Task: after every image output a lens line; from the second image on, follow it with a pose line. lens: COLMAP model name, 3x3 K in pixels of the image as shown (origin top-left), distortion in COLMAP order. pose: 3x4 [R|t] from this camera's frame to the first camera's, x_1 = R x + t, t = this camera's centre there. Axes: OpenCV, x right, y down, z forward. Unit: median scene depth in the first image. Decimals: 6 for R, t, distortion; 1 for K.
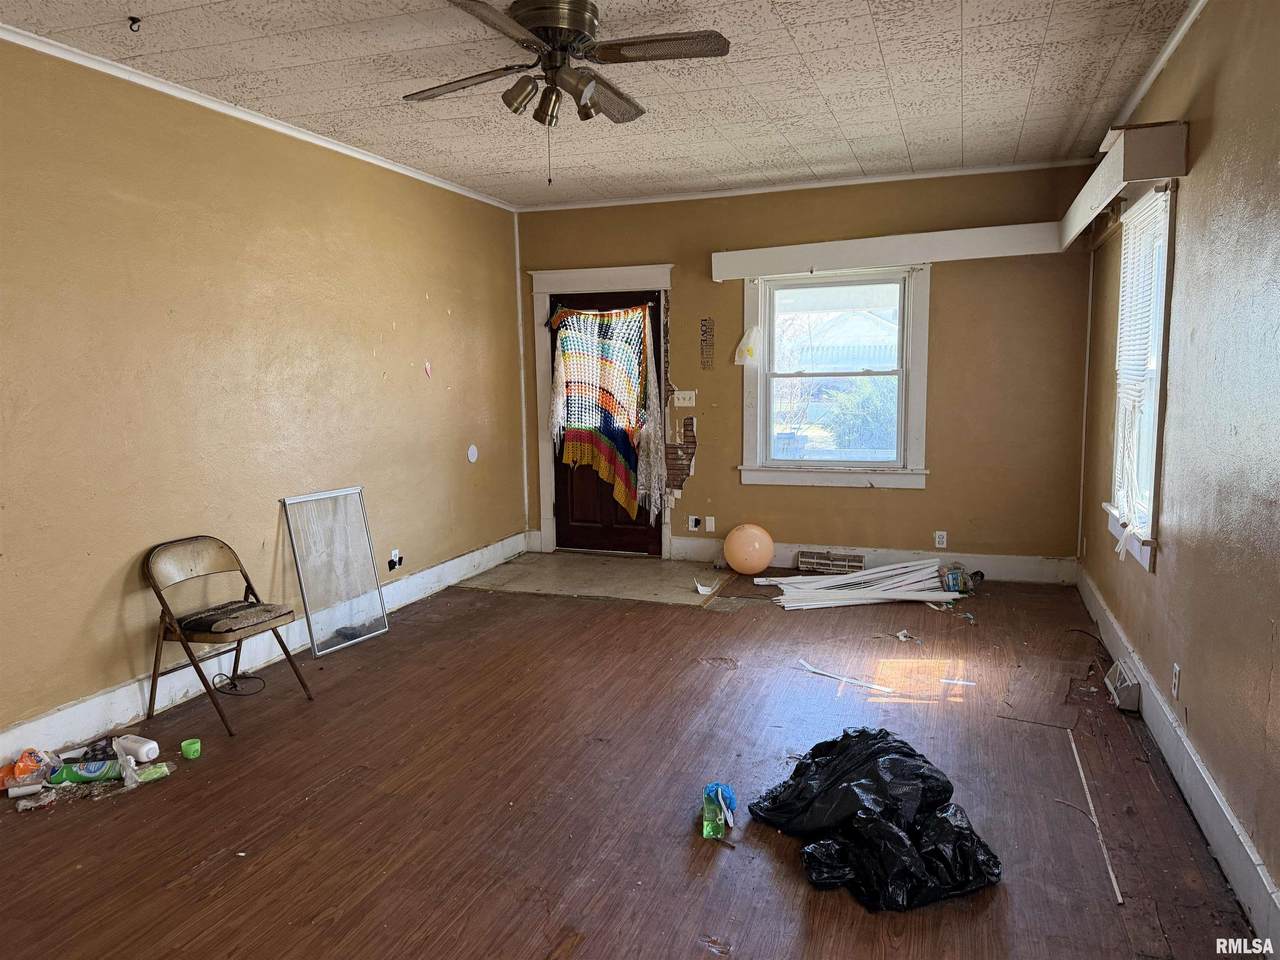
lens RADIAL K [[894.4, 0, 640.0], [0, 894.4, 480.0], [0, 0, 1]] dist [0.002642, 0.001014]
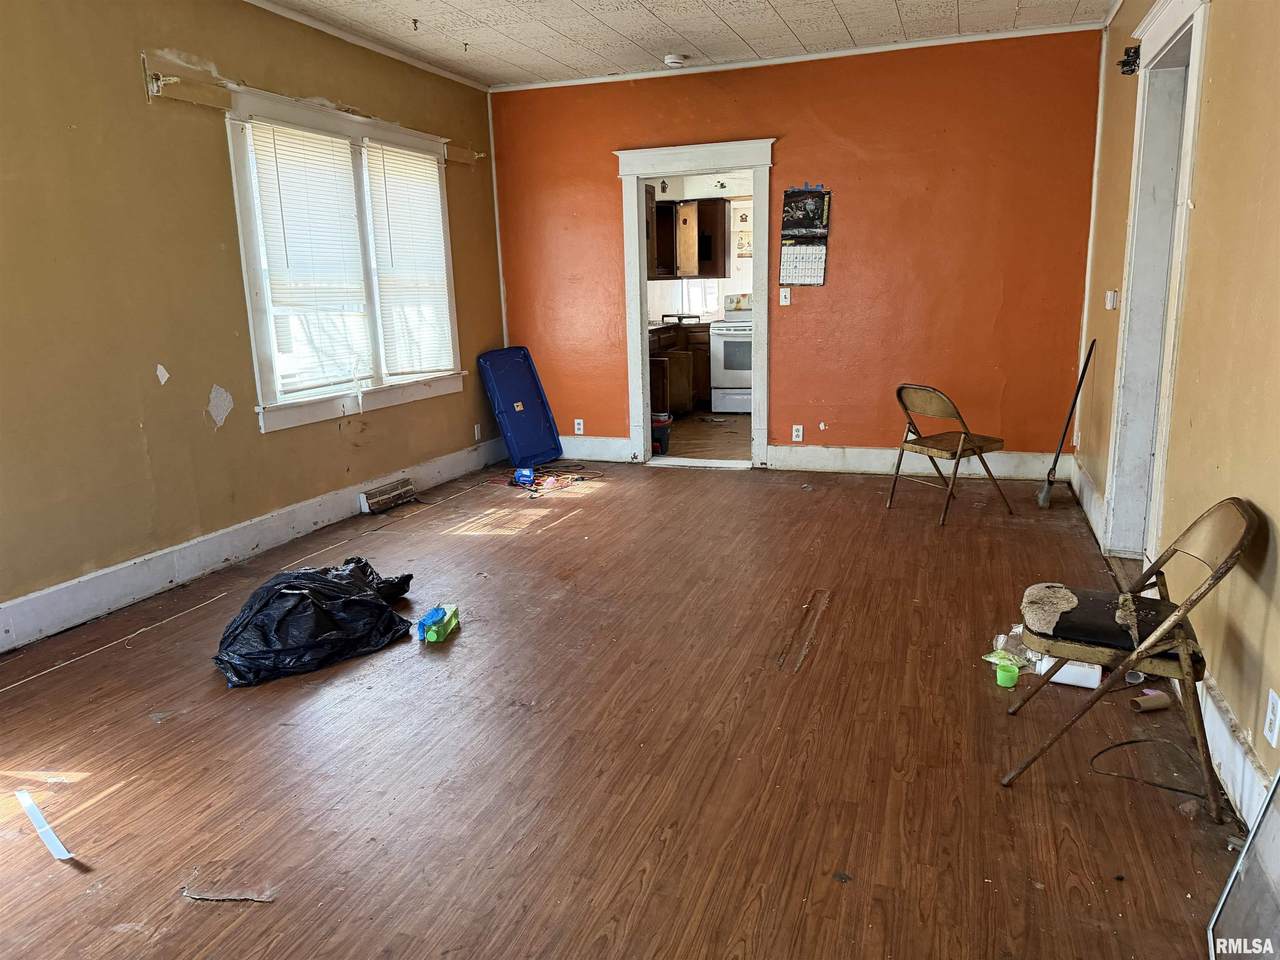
lens RADIAL K [[894.4, 0, 640.0], [0, 894.4, 480.0], [0, 0, 1]] dist [0.002642, 0.001014]
pose [[-0.999308, 0.036157, 0.008677, -0.210518], [0.037024, 0.945953, 0.322183, -0.202094], [0.003441, 0.322281, -0.946638, 2.171994]]
